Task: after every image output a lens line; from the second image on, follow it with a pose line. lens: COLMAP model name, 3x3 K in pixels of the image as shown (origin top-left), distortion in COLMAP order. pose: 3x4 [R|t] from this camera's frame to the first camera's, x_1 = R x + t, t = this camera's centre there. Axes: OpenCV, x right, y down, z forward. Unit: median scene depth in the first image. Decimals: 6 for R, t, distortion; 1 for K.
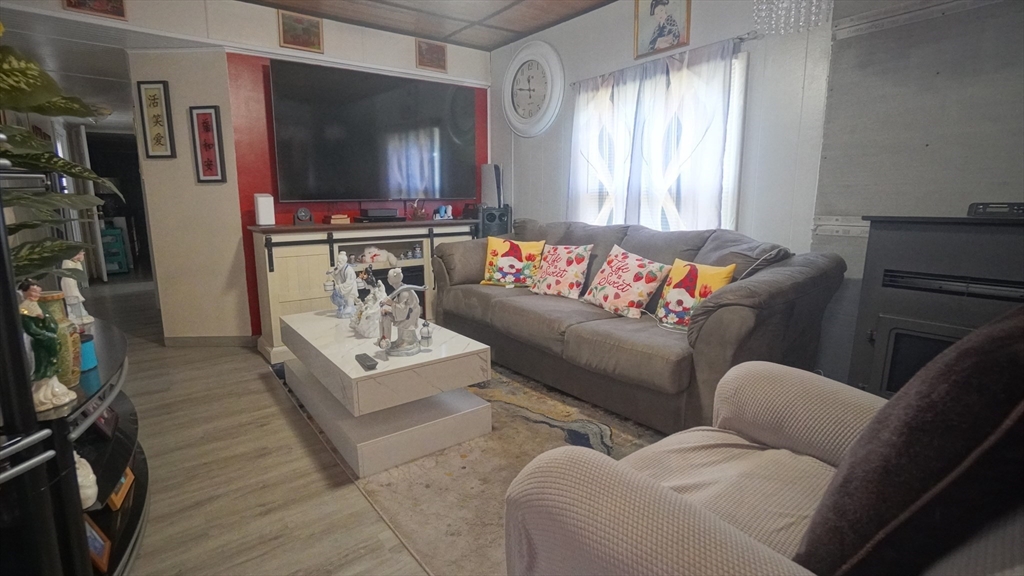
lens RADIAL K [[465.0, 0, 508.9], [0, 465.0, 288.4], [0, 0, 1]] dist [-0.046098, 0.007559]
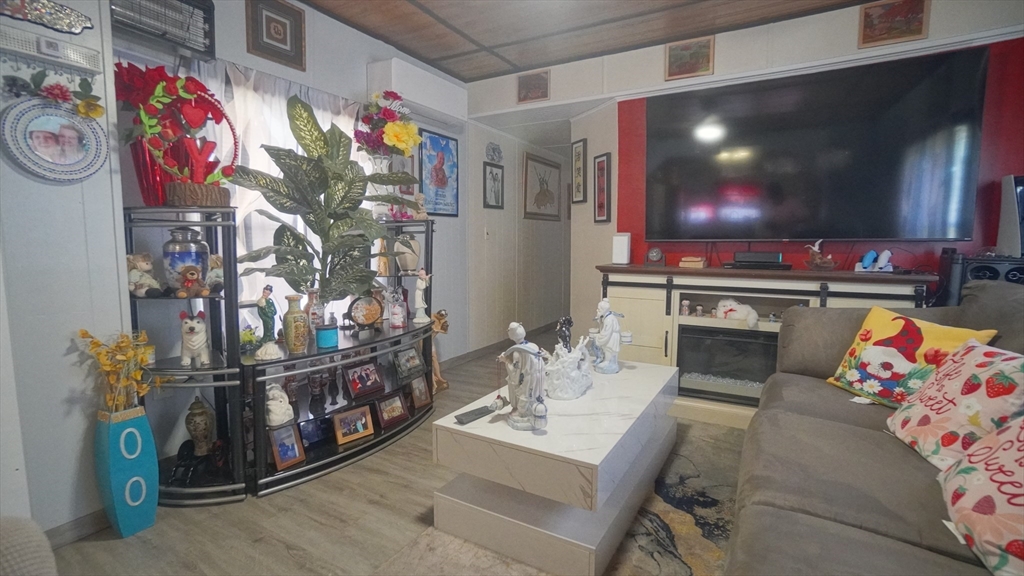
lens RADIAL K [[465.0, 0, 504.8], [0, 465.0, 289.9], [0, 0, 1]] dist [-0.046098, 0.007559]
pose [[0.364843, 0.103726, -0.925273, 0.316727], [-0.170451, 0.984421, 0.043146, -0.080656], [0.915334, 0.141972, 0.376840, 0.385361]]
